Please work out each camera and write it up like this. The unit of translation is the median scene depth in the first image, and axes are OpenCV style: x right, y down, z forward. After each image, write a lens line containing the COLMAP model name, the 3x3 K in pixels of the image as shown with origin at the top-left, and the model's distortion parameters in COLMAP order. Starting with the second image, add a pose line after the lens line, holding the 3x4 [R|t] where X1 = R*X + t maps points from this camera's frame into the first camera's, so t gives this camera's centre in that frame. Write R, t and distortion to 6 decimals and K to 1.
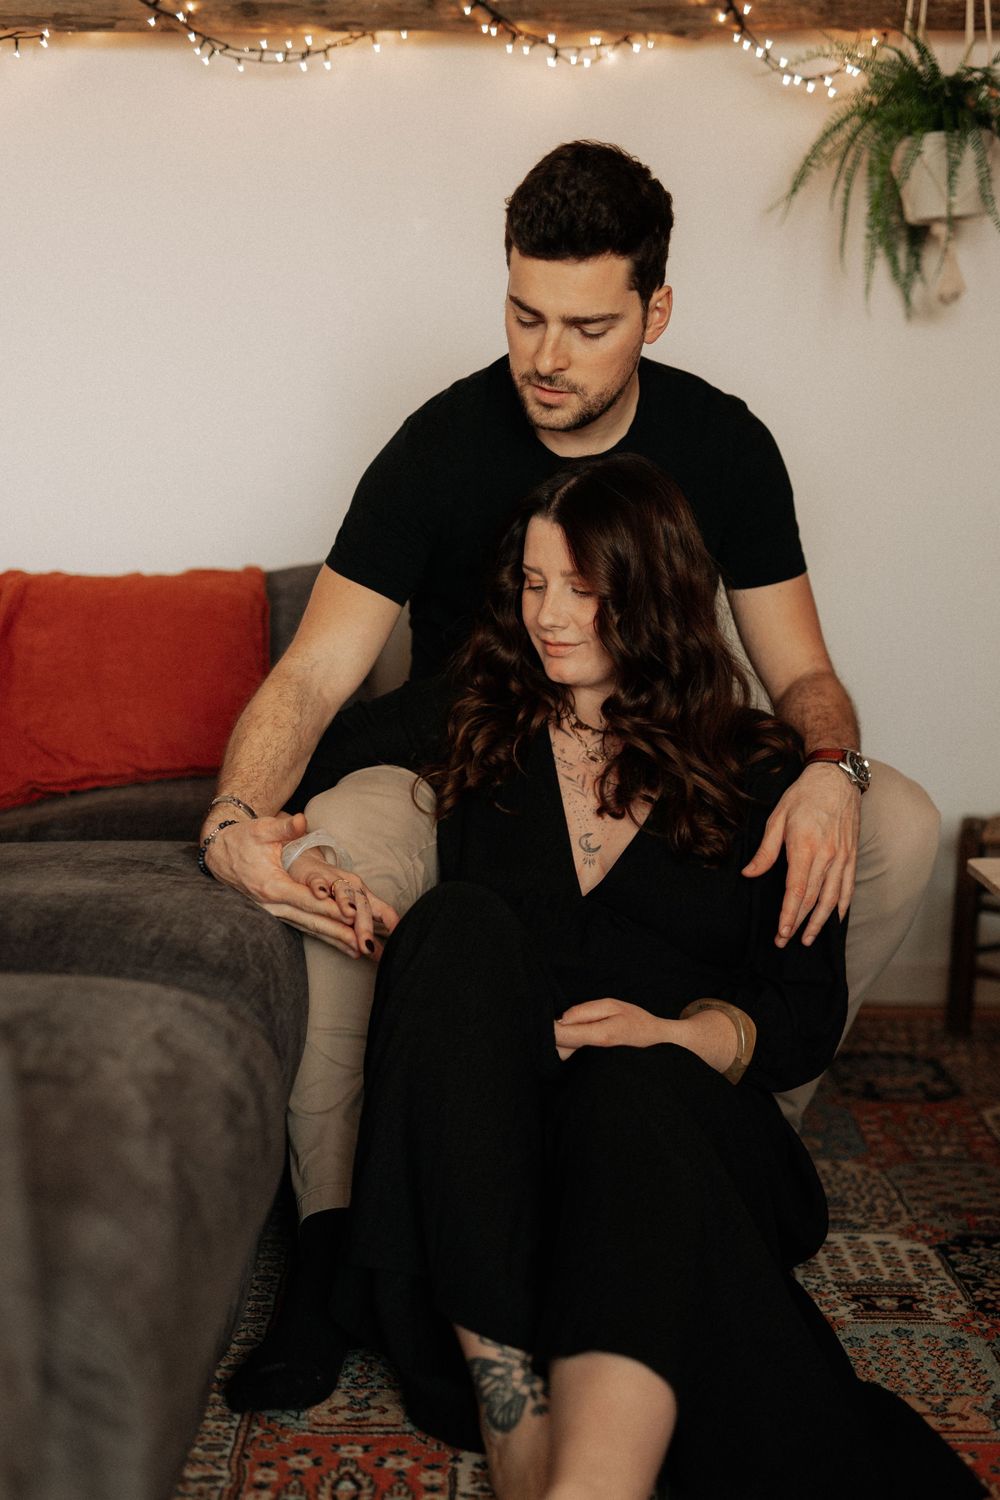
lens RADIAL K [[2074.9, 0, 499.0], [0, 2074.9, 749.1], [0, 0, 1]] dist [-0.021630, 0.000000]
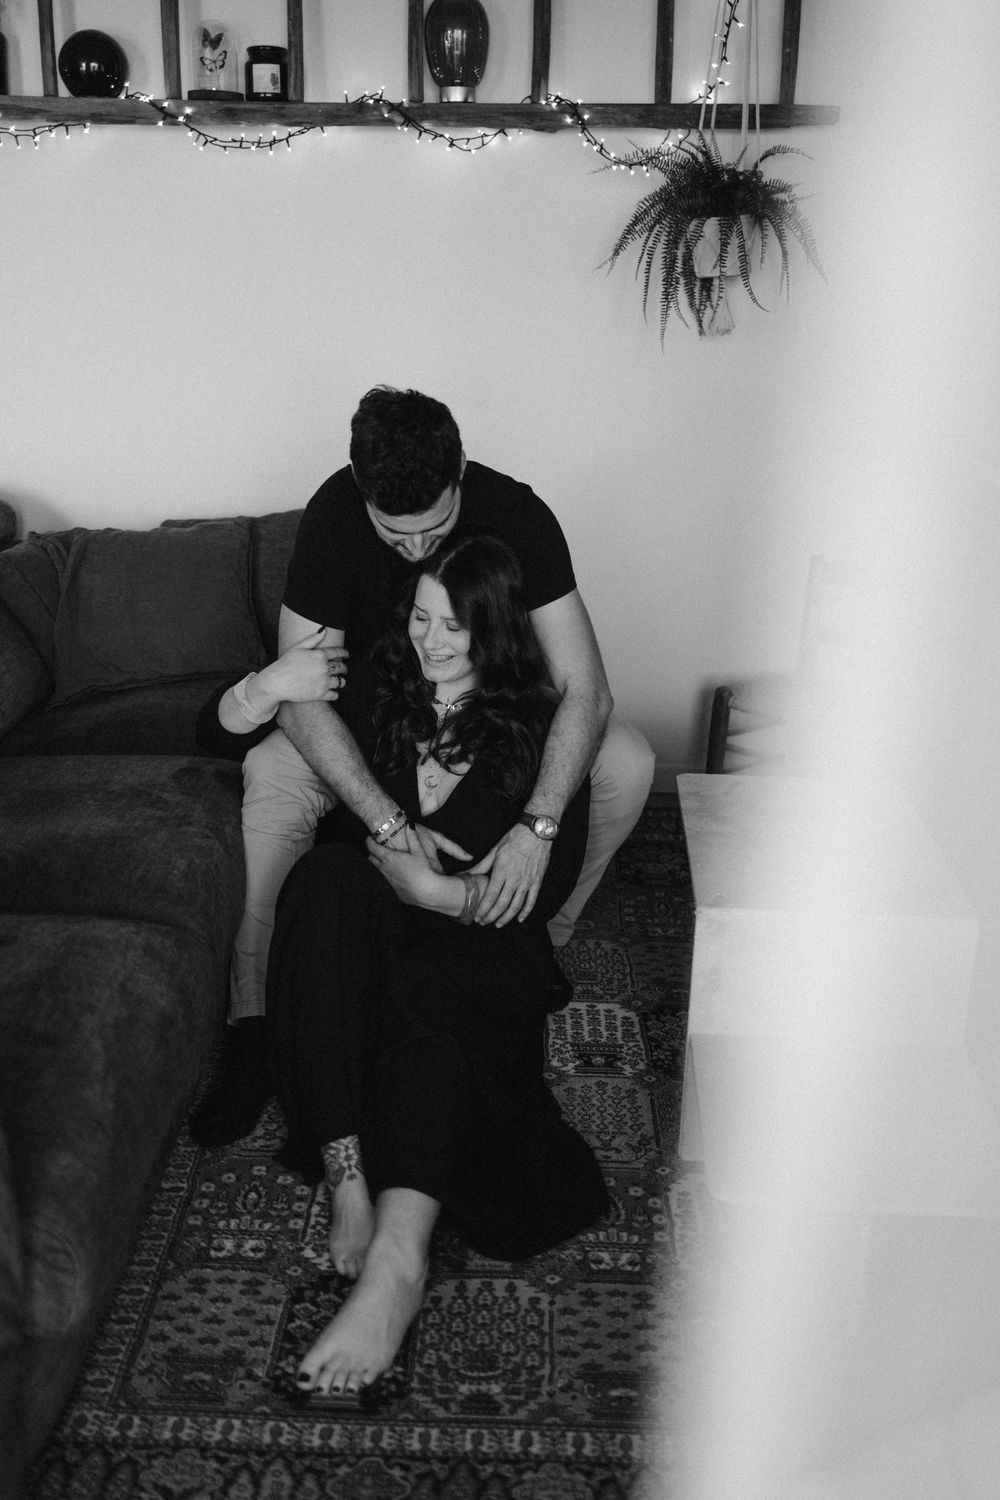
lens RADIAL K [[1541.0, 0, 501.2], [0, 1541.0, 751.2], [0, 0, 1]] dist [-0.004920, 0.000000]
pose [[0.999741, 0.015557, -0.016617, 0.114704], [-0.011396, 0.974004, 0.226246, -0.232697], [0.019705, -0.225998, 0.973929, -0.141058]]
